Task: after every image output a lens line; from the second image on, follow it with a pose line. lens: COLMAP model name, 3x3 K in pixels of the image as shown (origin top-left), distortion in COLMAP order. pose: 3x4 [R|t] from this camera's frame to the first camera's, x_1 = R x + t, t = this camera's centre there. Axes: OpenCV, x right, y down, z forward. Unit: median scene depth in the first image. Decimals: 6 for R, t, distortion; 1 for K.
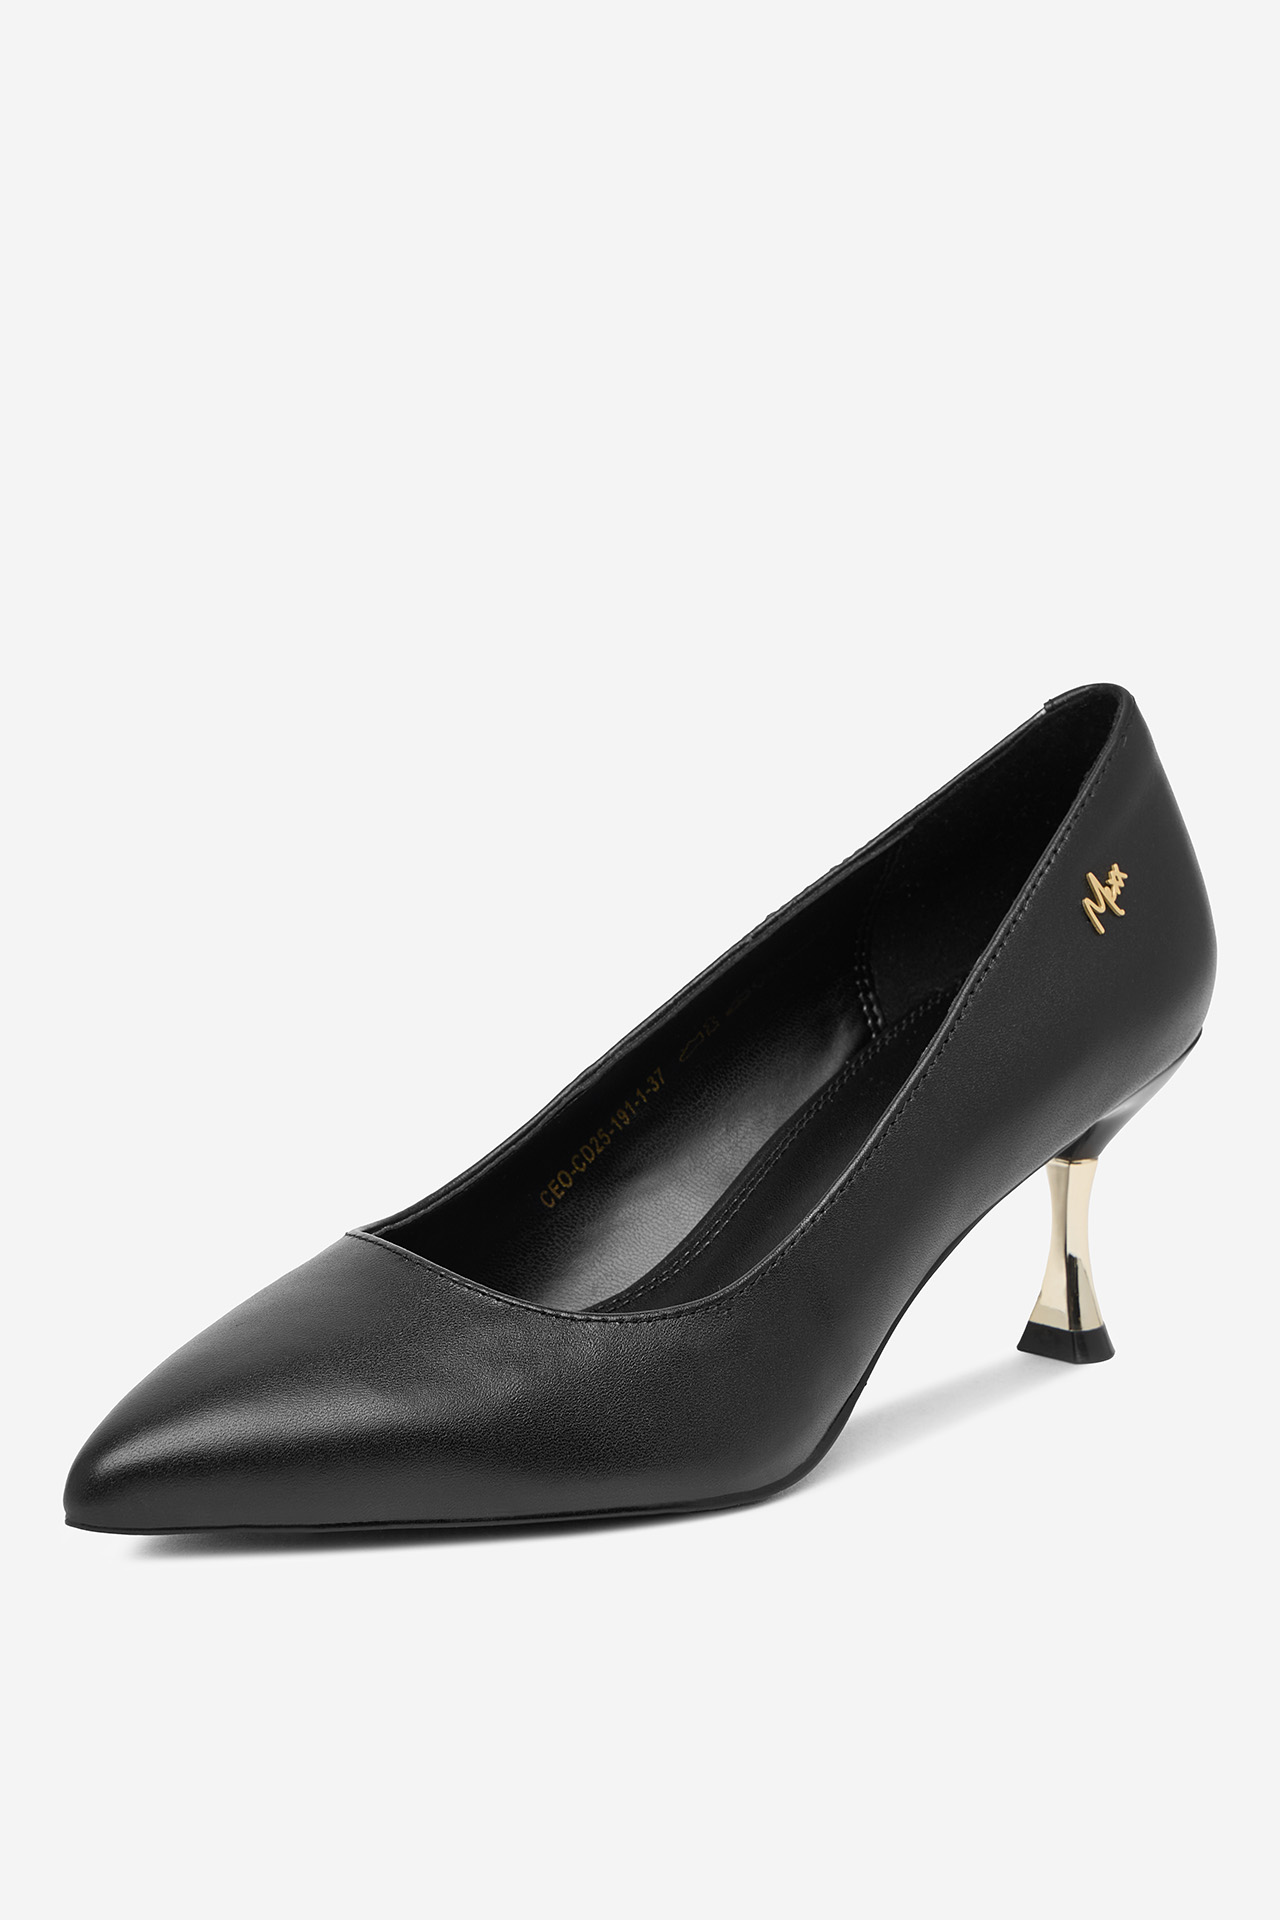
lens RADIAL K [[5774.2, 0, 640.0], [0, 5774.2, 960.0], [0, 0, 1]] dist [-0.157933, 0.000000]
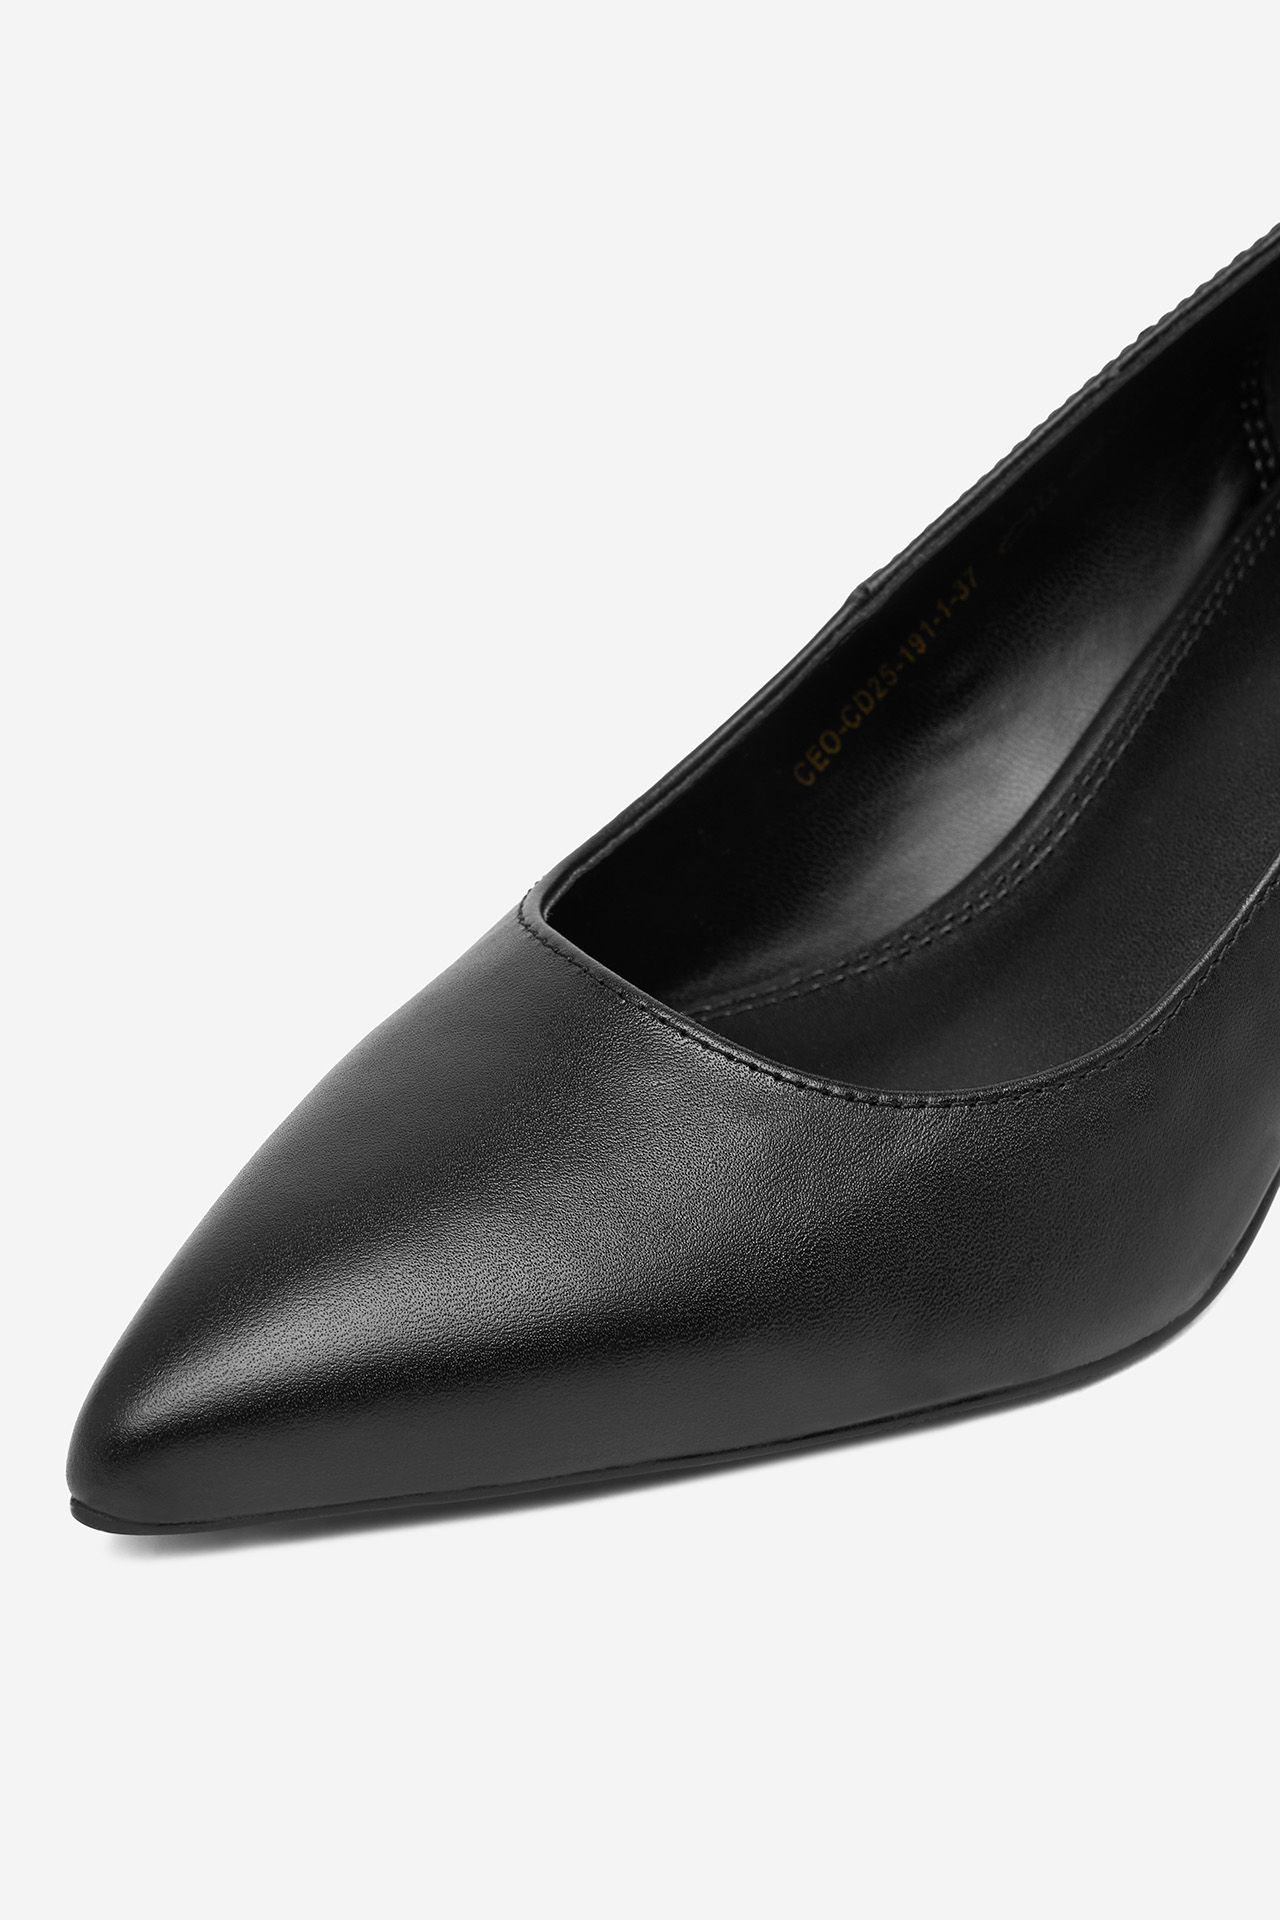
lens RADIAL K [[3511.0, 0, 640.0], [0, 3511.0, 958.6], [0, 0, 1]] dist [-0.061457, 0.000000]
pose [[0.999565, 0.001409, 0.029466, -0.046520], [-0.010696, 0.948199, 0.317496, -0.066095], [-0.027492, -0.317673, 0.947802, 0.607033]]
